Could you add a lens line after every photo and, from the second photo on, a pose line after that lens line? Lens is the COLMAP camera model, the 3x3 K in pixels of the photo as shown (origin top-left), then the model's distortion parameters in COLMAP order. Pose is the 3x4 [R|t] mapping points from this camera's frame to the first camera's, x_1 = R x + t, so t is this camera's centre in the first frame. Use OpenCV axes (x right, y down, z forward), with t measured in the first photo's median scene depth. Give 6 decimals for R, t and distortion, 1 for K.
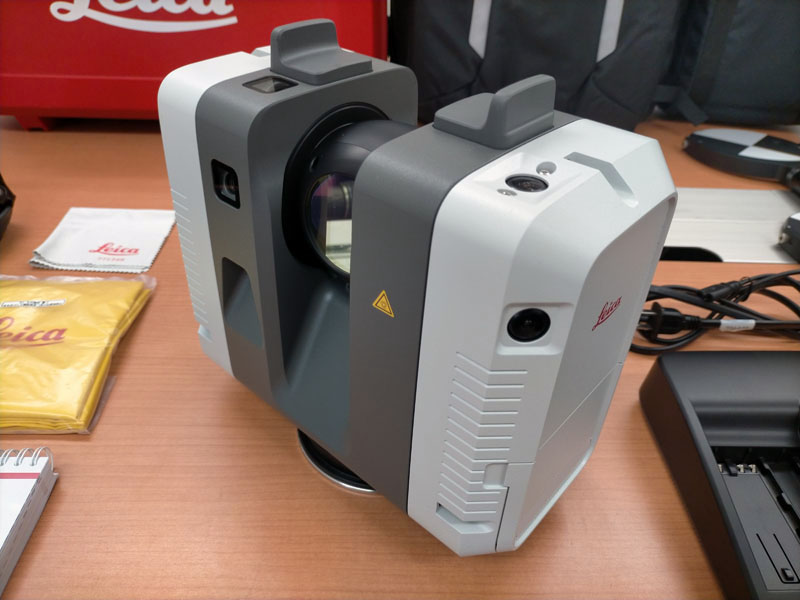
lens RADIAL K [[628.3, 0, 410.4], [0, 628.3, 302.2], [0, 0, 1]] dist [0.011313, -0.033741]
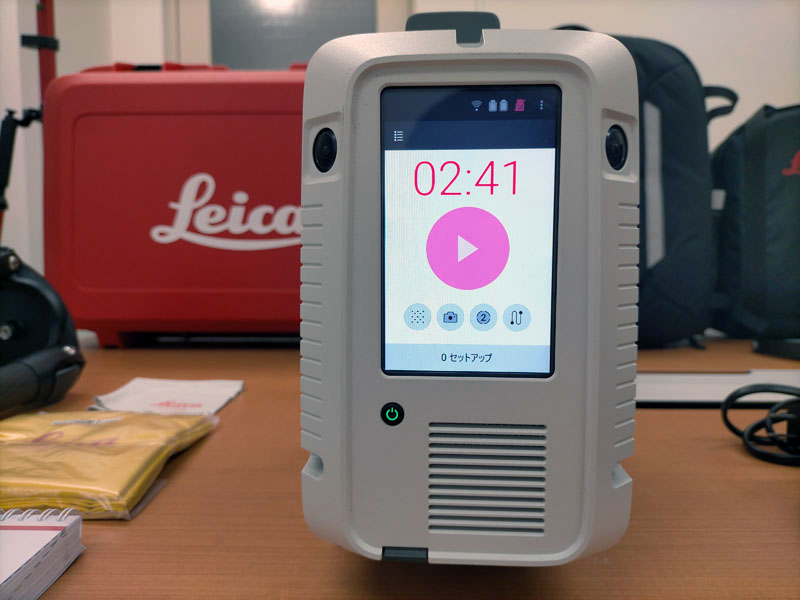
lens RADIAL K [[628.3, 0, 404.4], [0, 628.3, 305.1], [0, 0, 1]] dist [0.011313, -0.033741]
pose [[0.998154, -0.036328, -0.048681, -0.085114], [0.006028, 0.856725, -0.515739, 0.297505], [0.060442, 0.514493, 0.855362, 0.148846]]
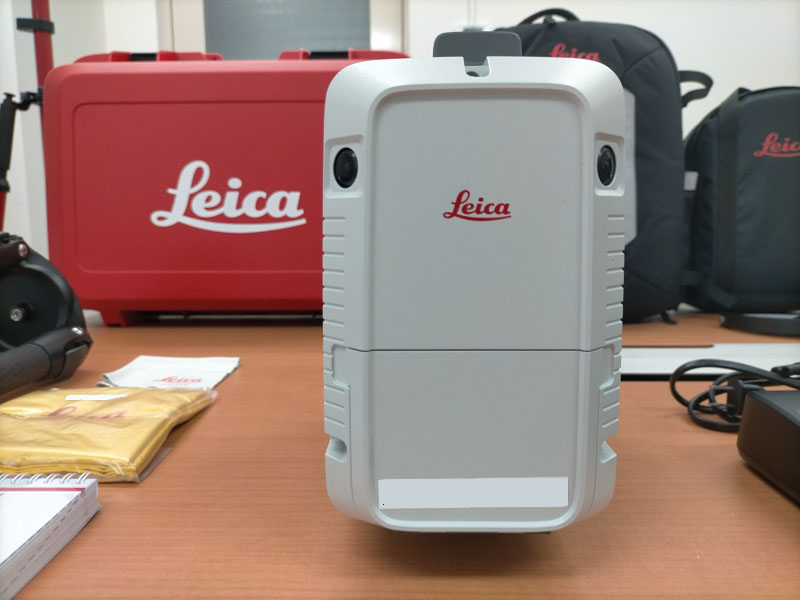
lens RADIAL K [[628.3, 0, 408.4], [0, 628.3, 302.2], [0, 0, 1]] dist [0.011313, -0.033741]
pose [[0.998203, -0.040927, -0.043775, -0.049958], [0.014897, 0.877009, -0.480243, 0.324659], [0.058046, 0.478728, 0.876042, 0.068874]]
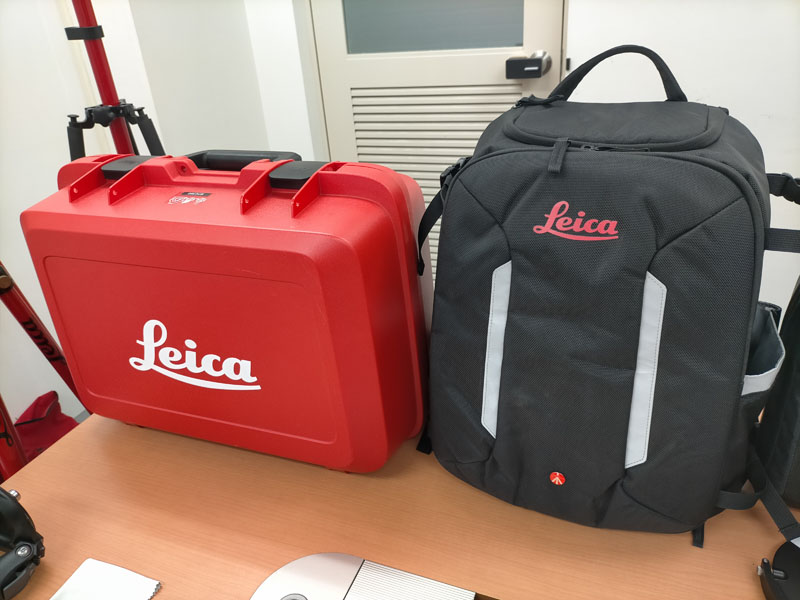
lens RADIAL K [[628.3, 0, 399.3], [0, 628.3, 288.8], [0, 0, 1]] dist [0.011313, -0.033741]
pose [[0.911877, 0.085475, -0.401465, 0.479093], [-0.143995, 0.982532, -0.117879, -0.677115], [0.384377, 0.165300, 0.908257, 0.087199]]
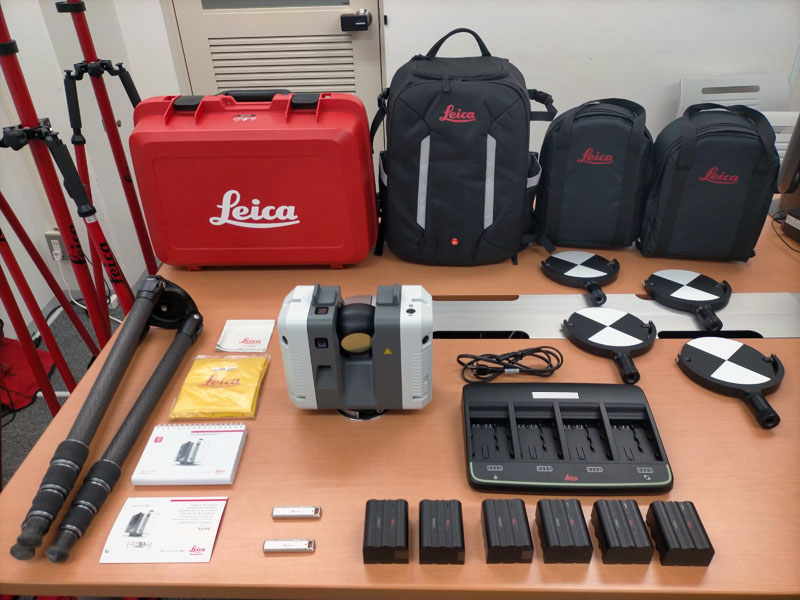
lens RADIAL K [[628.2, 0, 418.9], [0, 628.2, 307.7], [0, 0, 1]] dist [0.034131, -0.042285]
pose [[0.998352, -0.026490, -0.050902, 0.266155], [0.025192, 0.999345, -0.025985, -0.138300], [0.051557, 0.024660, 0.998366, -1.299074]]
